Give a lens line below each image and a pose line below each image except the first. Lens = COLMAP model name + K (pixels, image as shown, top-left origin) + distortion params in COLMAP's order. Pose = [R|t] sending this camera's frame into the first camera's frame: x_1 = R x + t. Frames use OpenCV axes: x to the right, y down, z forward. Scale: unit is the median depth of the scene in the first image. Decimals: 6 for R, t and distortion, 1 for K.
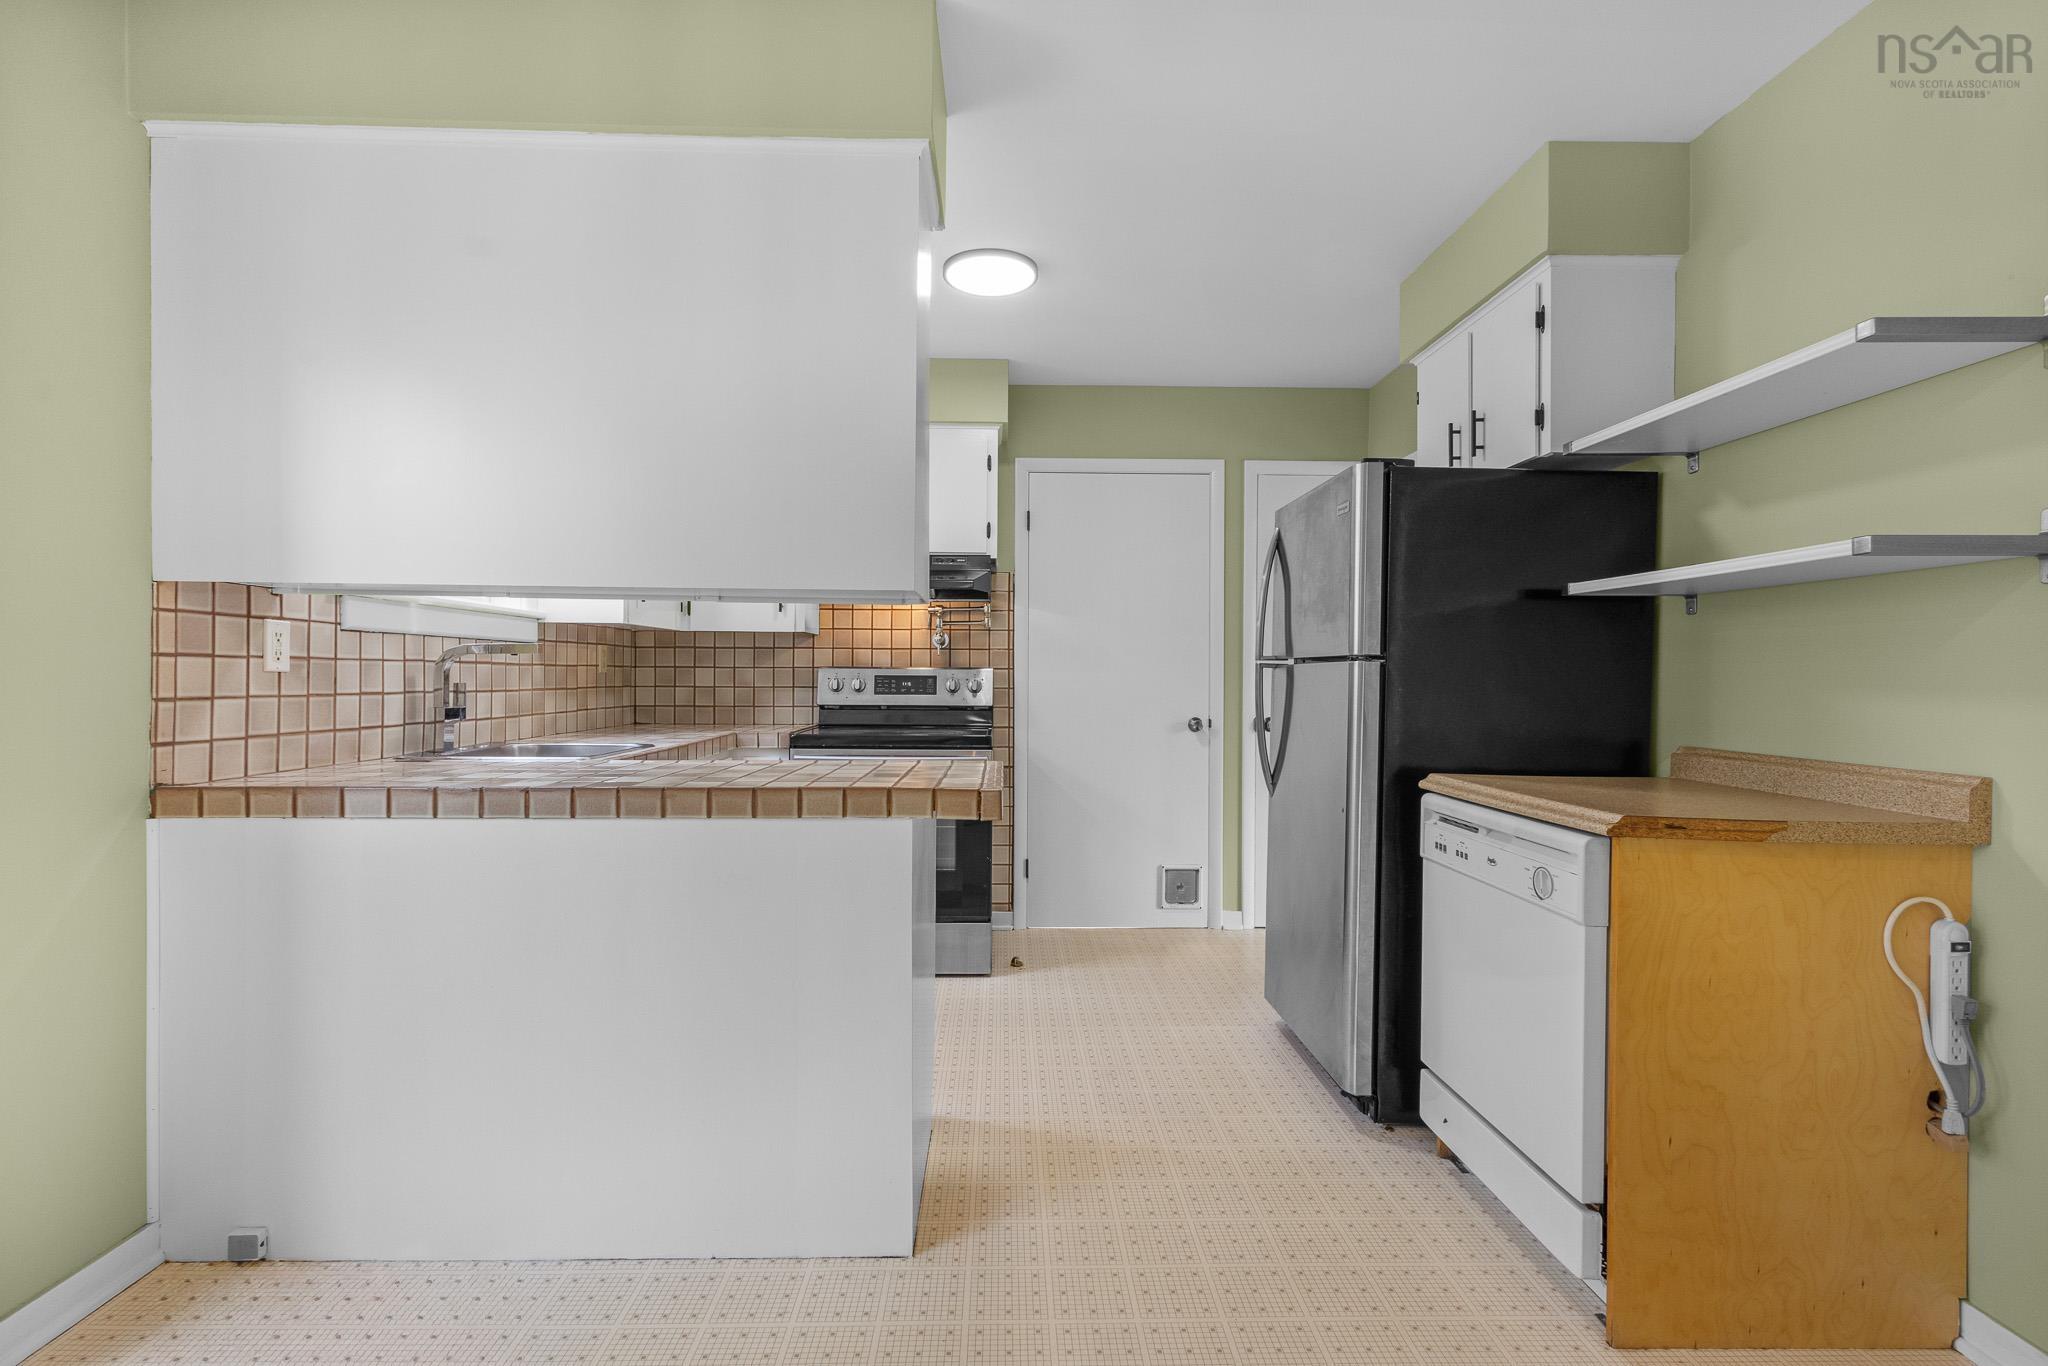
lens RADIAL K [[948.5, 0, 1021.6], [0, 948.5, 677.7], [0, 0, 1]] dist [0.013419, -0.000701]
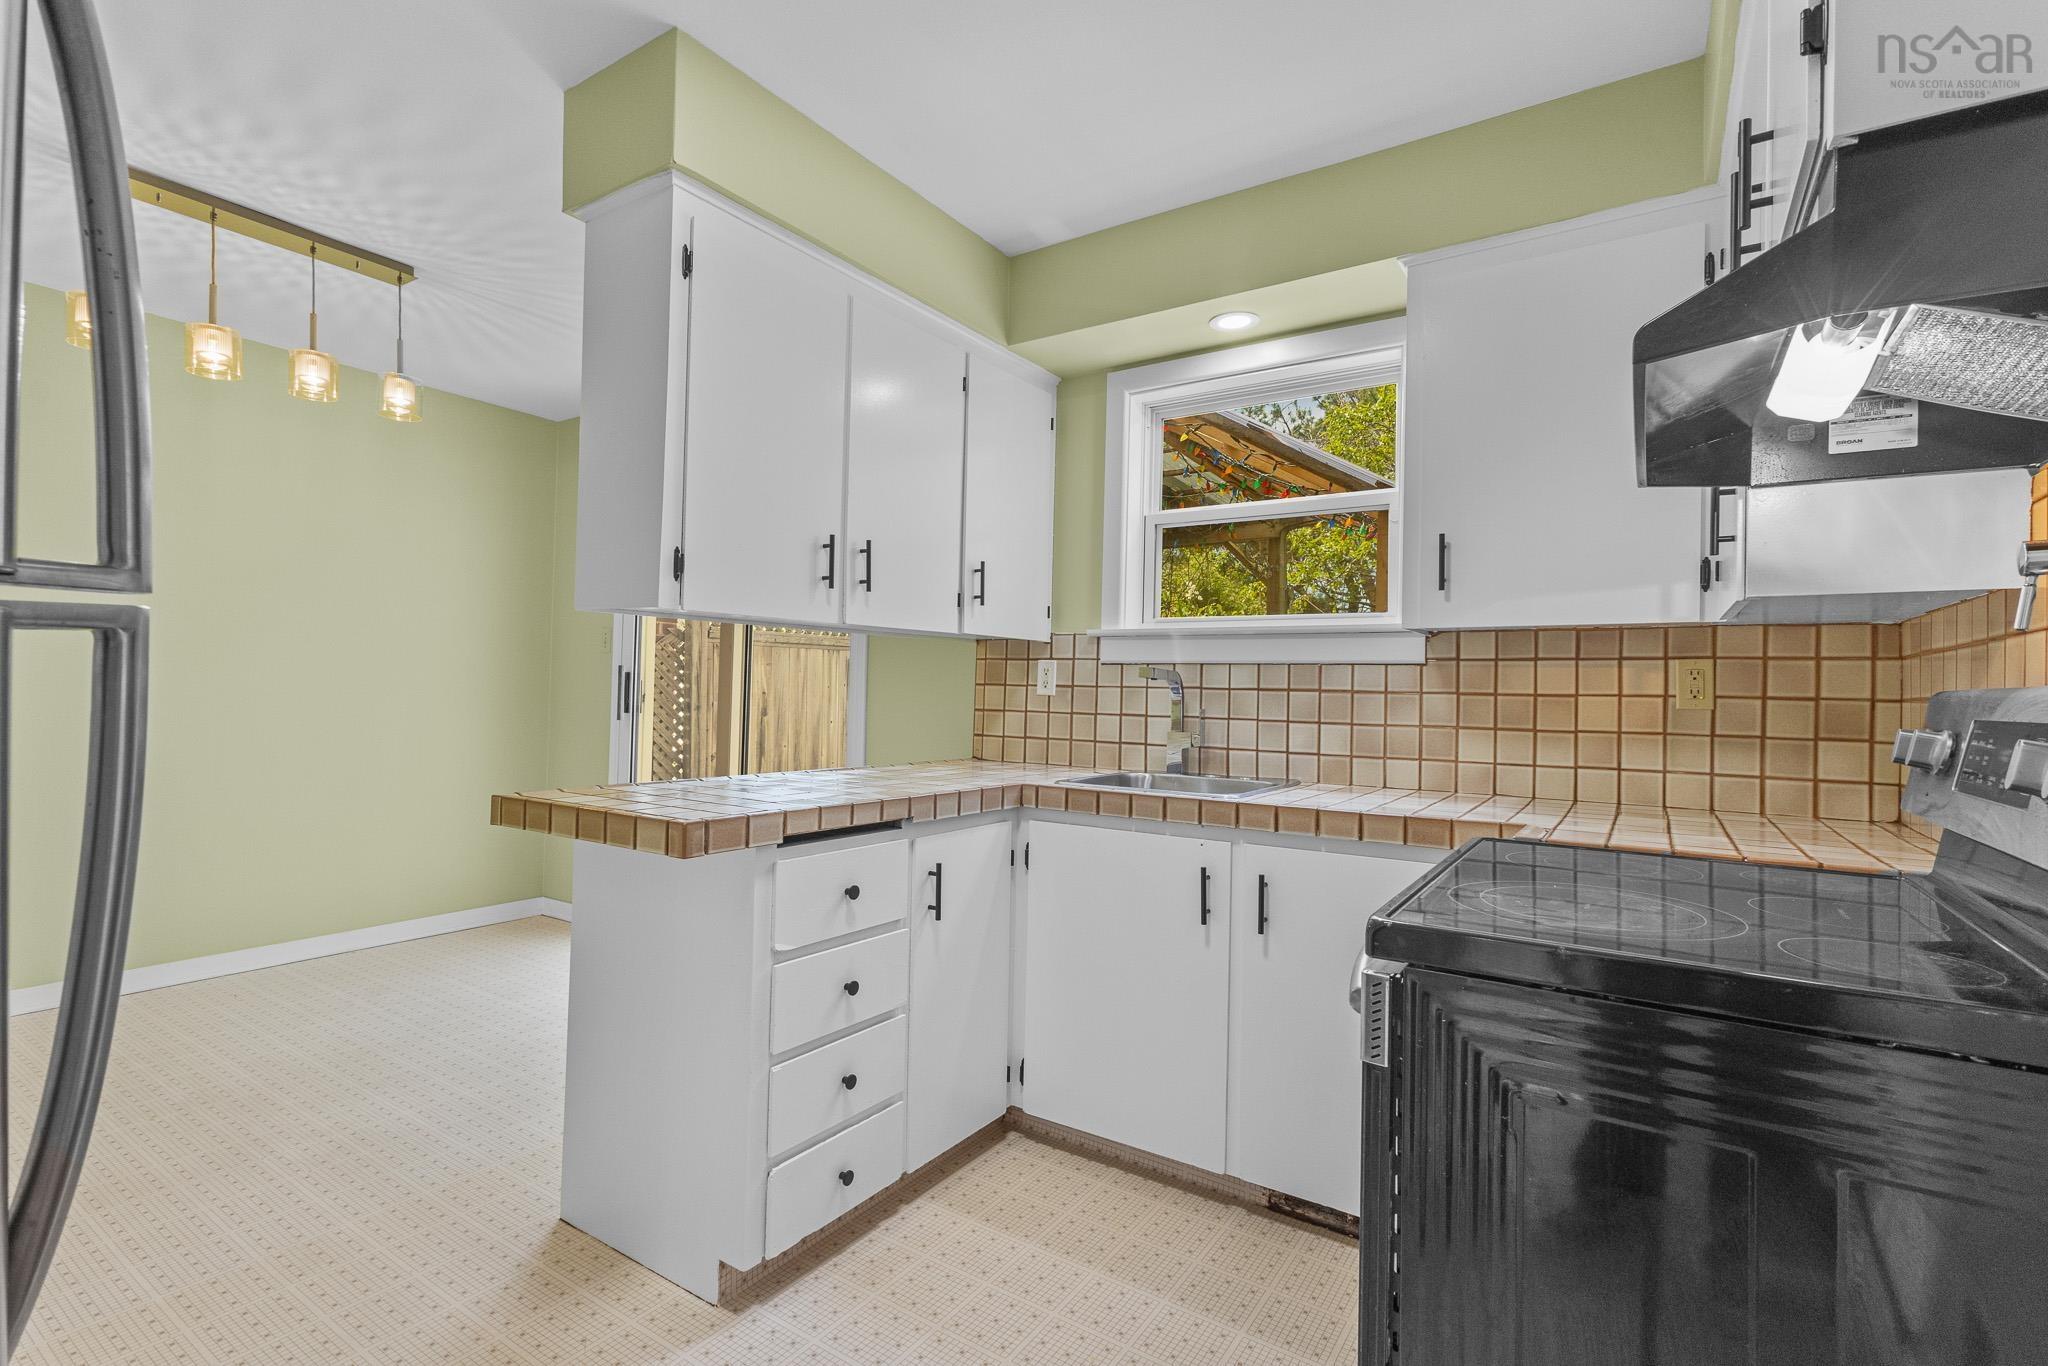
lens RADIAL K [[948.5, 0, 1022.3], [0, 948.5, 682.8], [0, 0, 1]] dist [0.013419, -0.000701]
pose [[-0.567530, -0.029738, -0.822815, 0.413909], [-0.029758, 0.999435, -0.015596, -0.001707], [0.822815, 0.015635, -0.568095, 1.686840]]
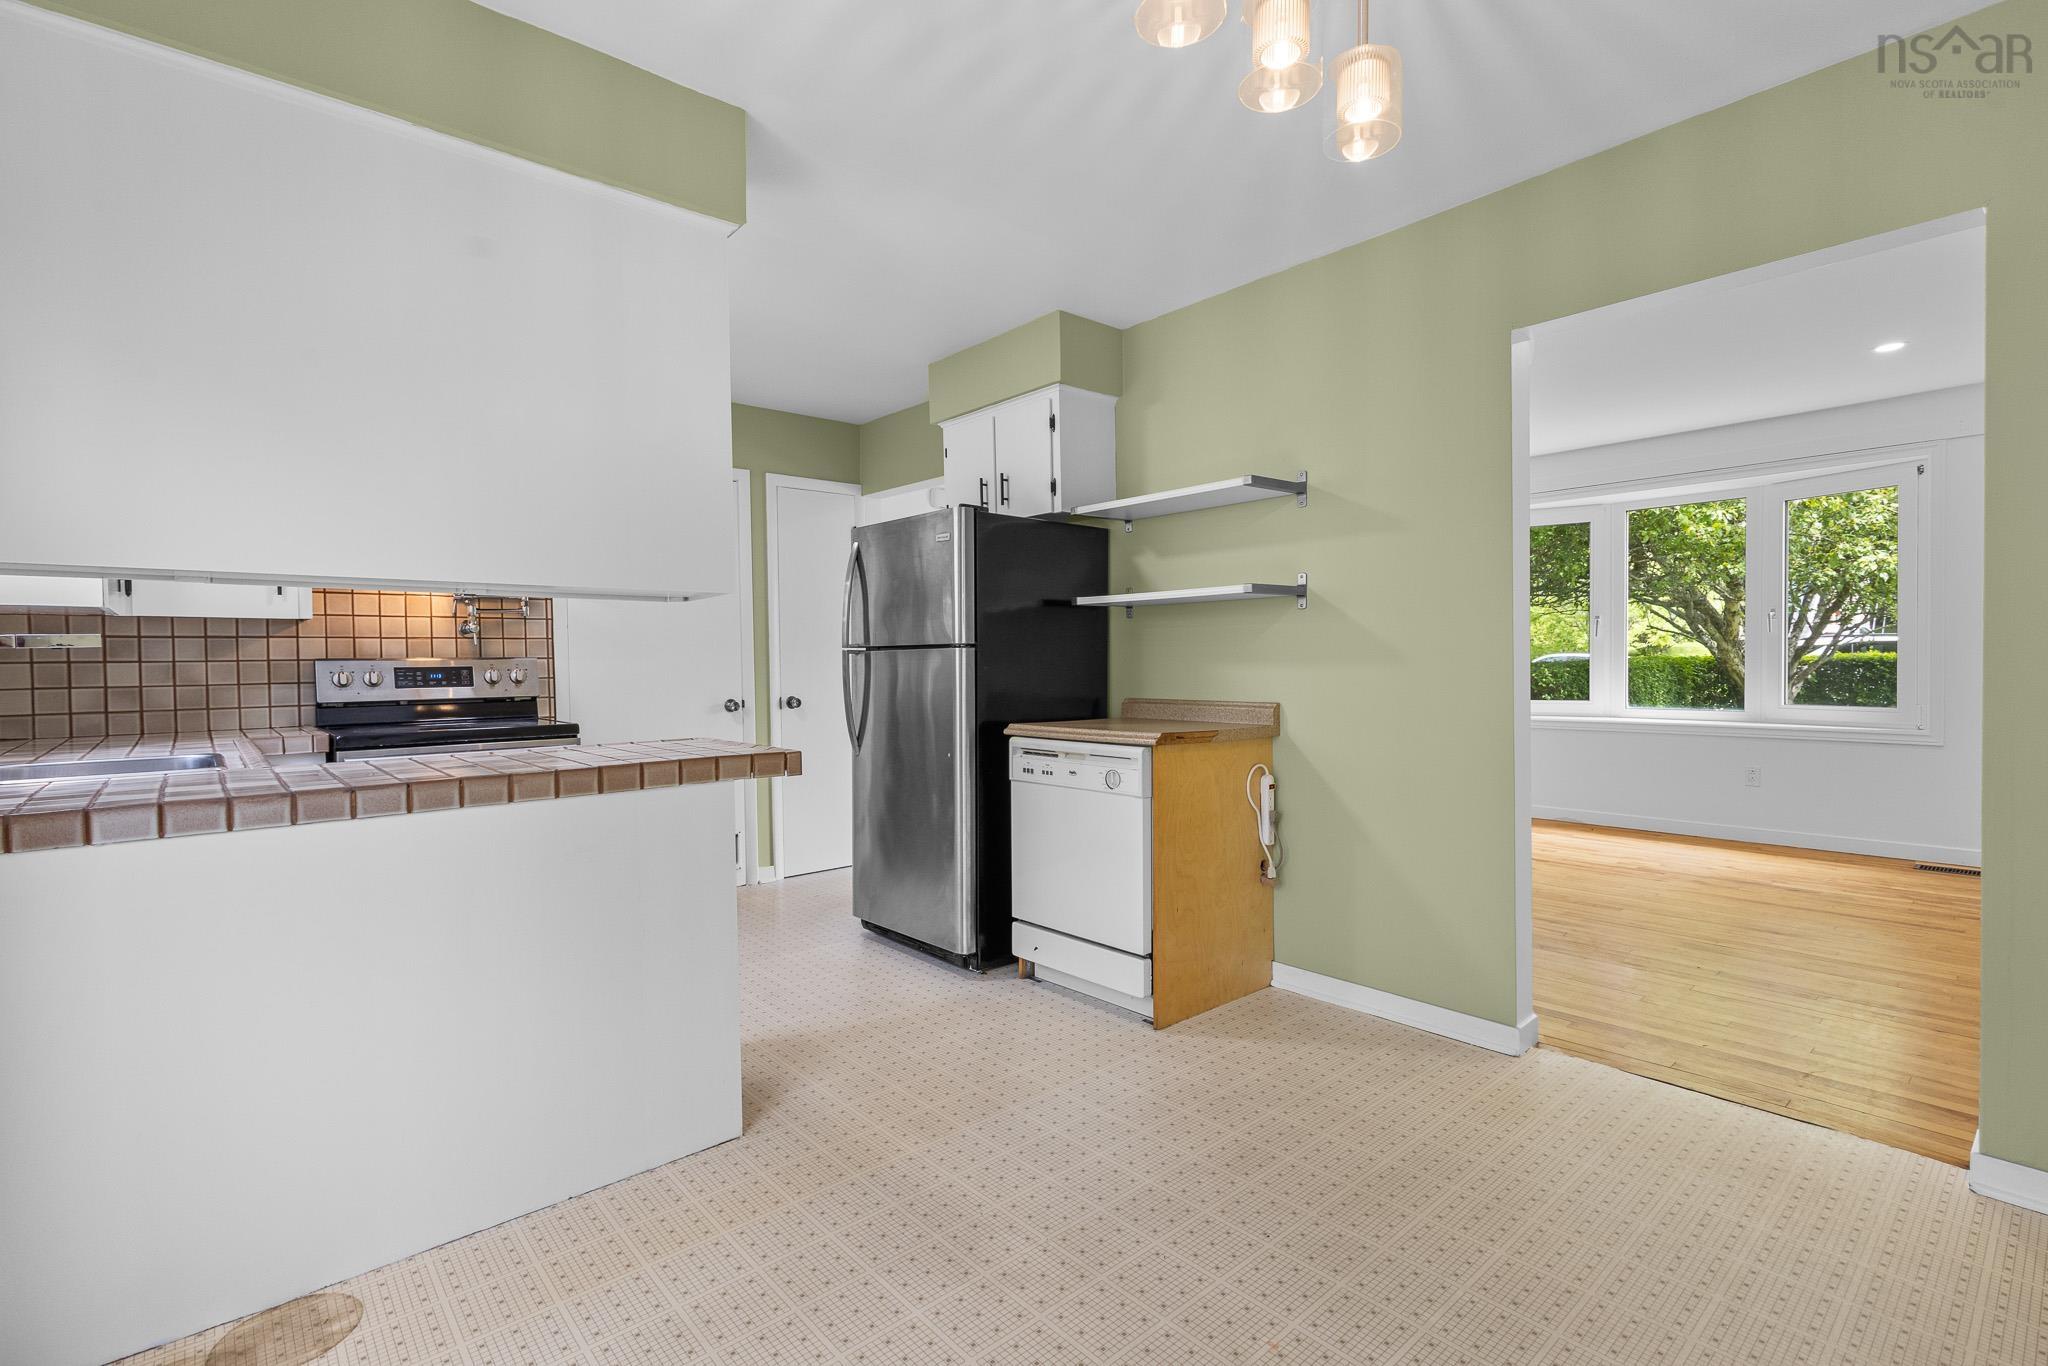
lens RADIAL K [[948.5, 0, 1019.6], [0, 948.5, 677.9], [0, 0, 1]] dist [0.013419, -0.000701]
pose [[0.767041, -0.028669, 0.640957, -0.504989], [0.018860, 0.999577, 0.022140, -0.002887], [-0.641321, -0.004894, 0.767257, -0.139686]]
